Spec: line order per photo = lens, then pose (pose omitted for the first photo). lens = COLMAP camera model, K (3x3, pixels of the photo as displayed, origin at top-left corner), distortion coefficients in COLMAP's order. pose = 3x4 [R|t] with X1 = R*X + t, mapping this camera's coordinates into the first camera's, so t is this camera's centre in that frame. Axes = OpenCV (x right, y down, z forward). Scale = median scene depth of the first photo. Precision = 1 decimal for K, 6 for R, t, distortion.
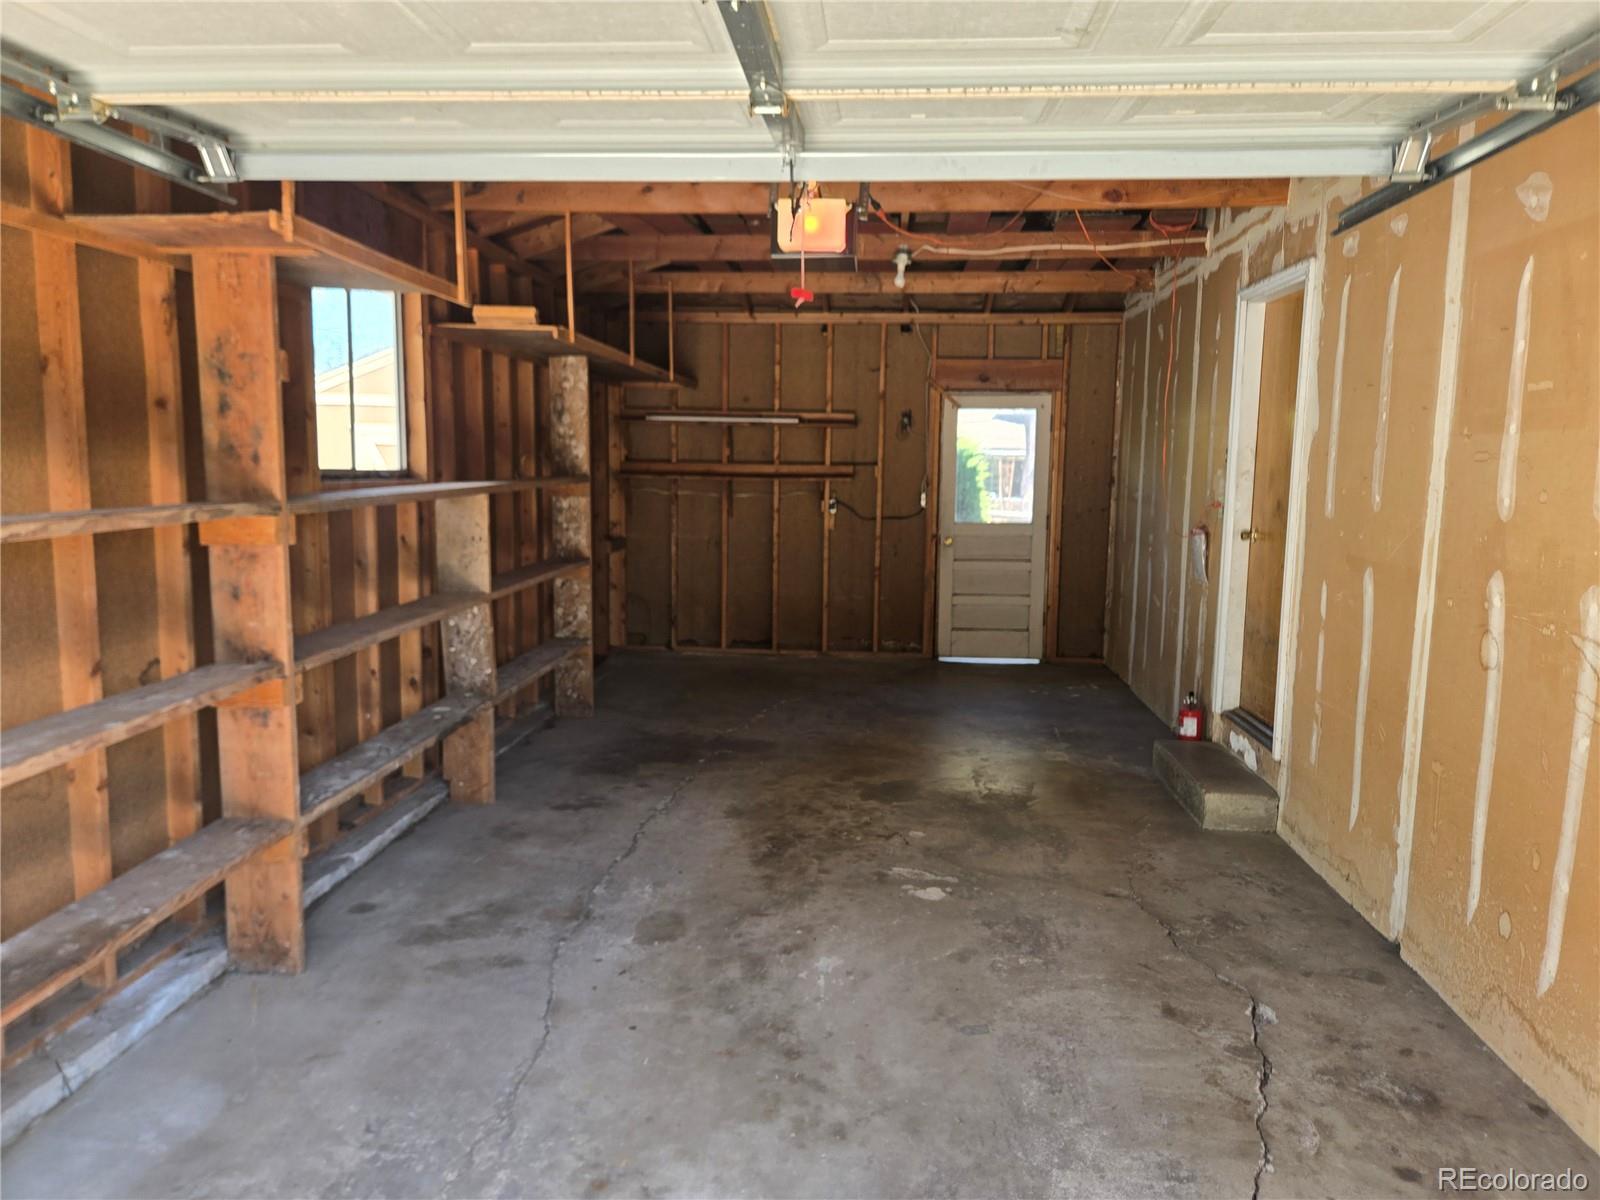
lens RADIAL K [[1081.1, 0, 799.6], [0, 1081.1, 588.1], [0, 0, 1]] dist [0.064606, -0.056288]
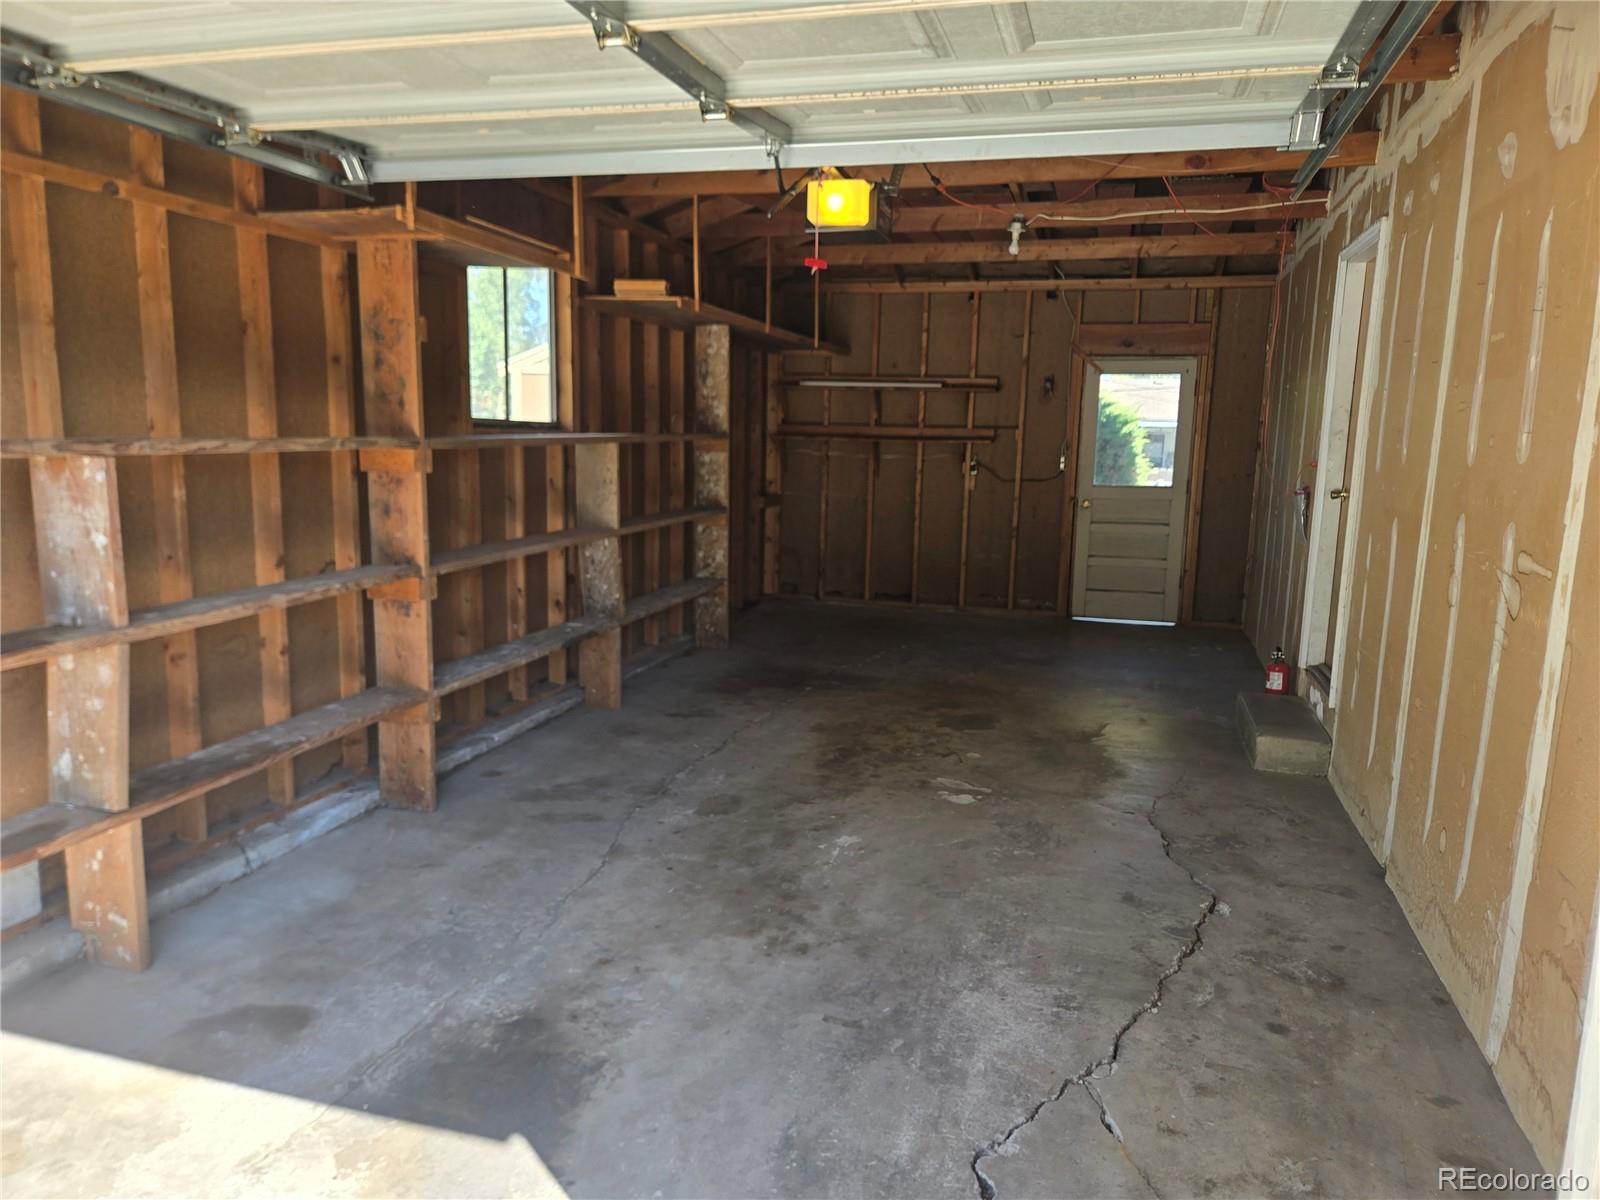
lens RADIAL K [[1056.5, 0, 805.2], [0, 1056.5, 592.7], [0, 0, 1]] dist [0.081246, -0.074723]
pose [[0.982539, 0.037303, -0.182280, 0.160883], [-0.031242, 0.998863, 0.036010, 0.033973], [0.183416, -0.029687, 0.982587, -0.111630]]
